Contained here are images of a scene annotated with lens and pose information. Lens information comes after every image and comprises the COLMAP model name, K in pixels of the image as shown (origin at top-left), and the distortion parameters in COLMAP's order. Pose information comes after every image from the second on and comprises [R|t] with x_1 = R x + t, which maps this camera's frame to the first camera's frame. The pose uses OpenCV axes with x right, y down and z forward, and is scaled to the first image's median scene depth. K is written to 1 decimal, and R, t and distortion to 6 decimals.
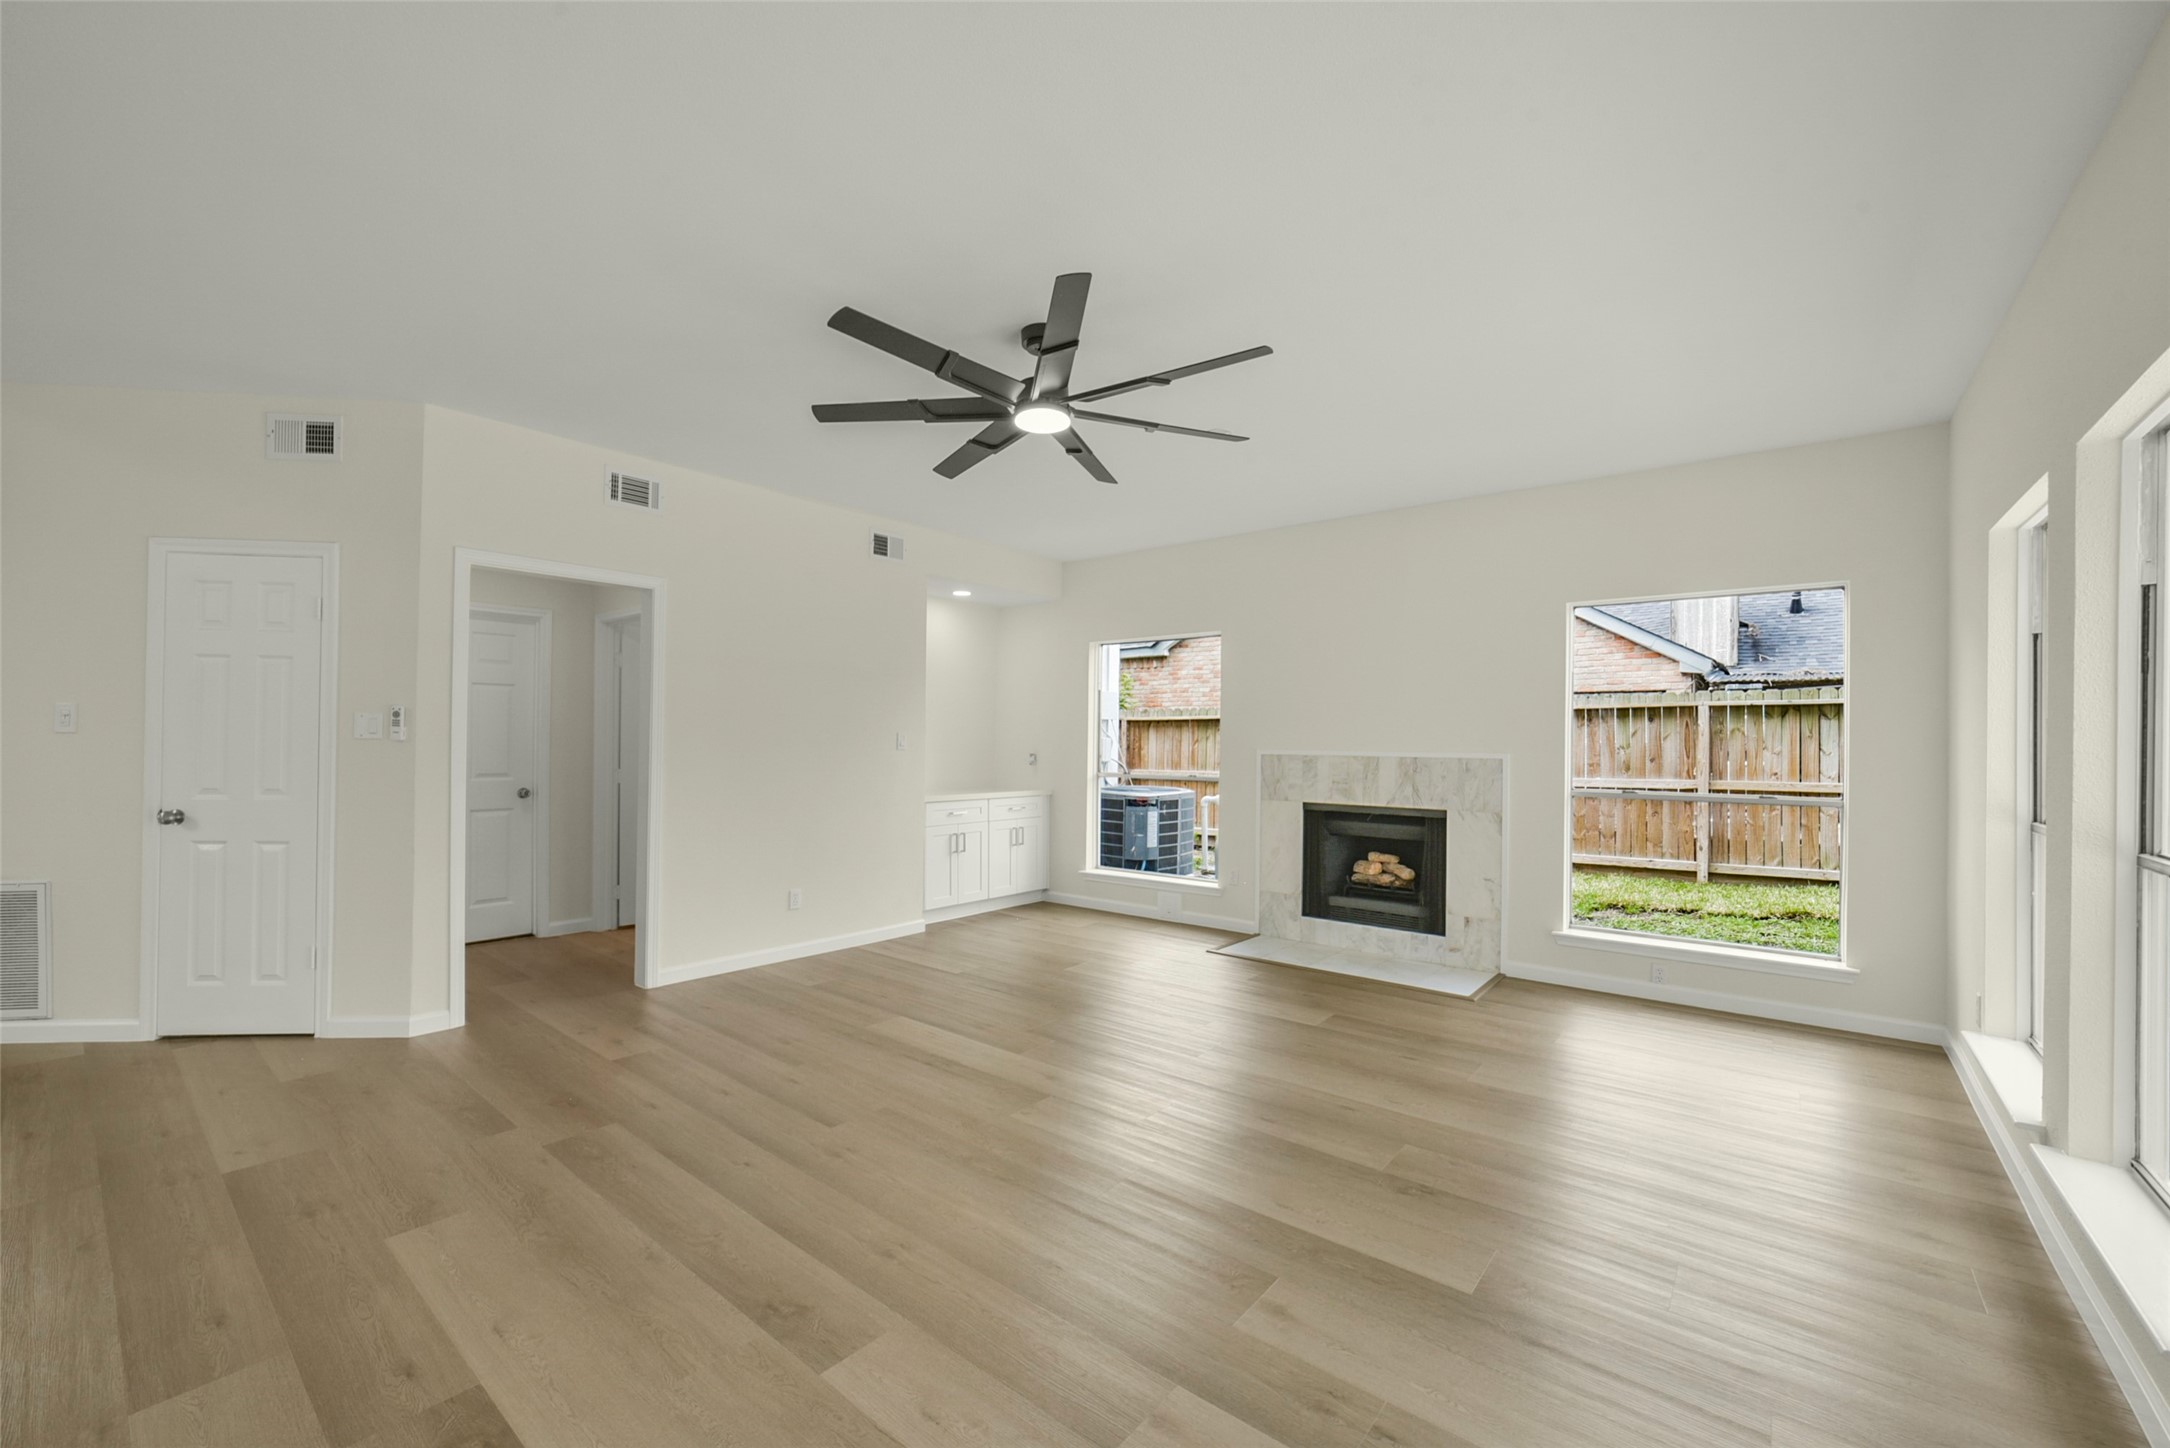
lens RADIAL K [[875.7, 0, 1092.1], [0, 875.7, 734.7], [0, 0, 1]] dist [-0.012209, 0.008687]
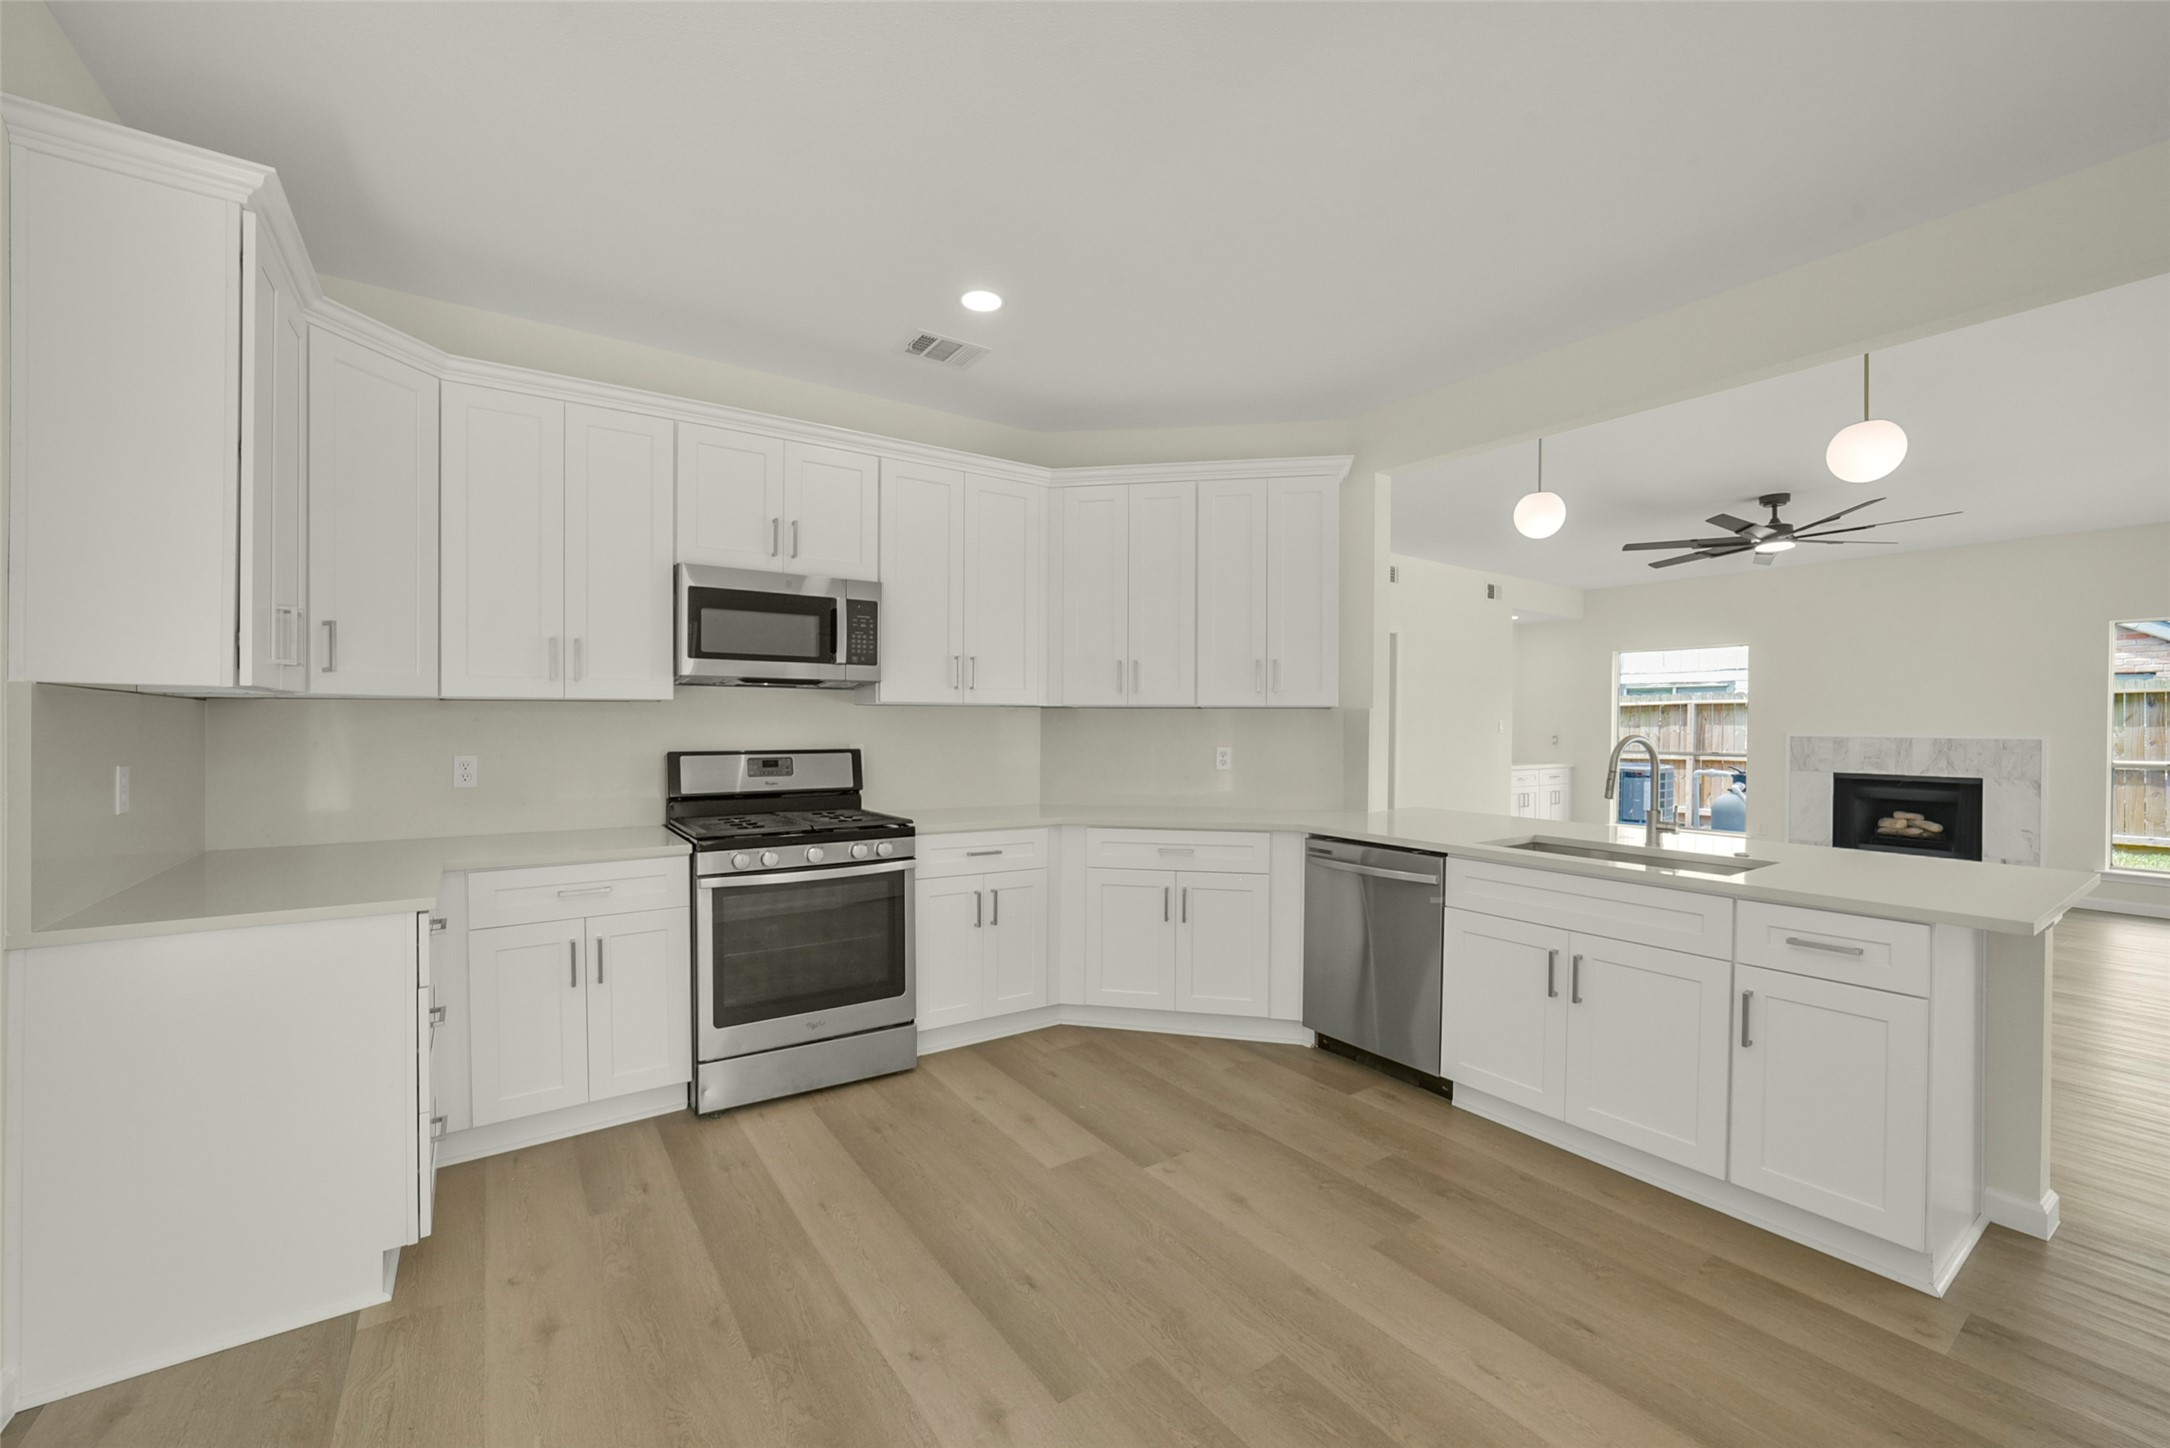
lens RADIAL K [[875.7, 0, 1092.1], [0, 875.7, 734.7], [0, 0, 1]] dist [-0.012209, 0.008687]
pose [[0.963163, 0.000322, -0.268919, -0.496466], [0.004447, 0.999843, 0.017124, -0.007537], [0.268883, -0.017689, 0.963010, -0.584072]]
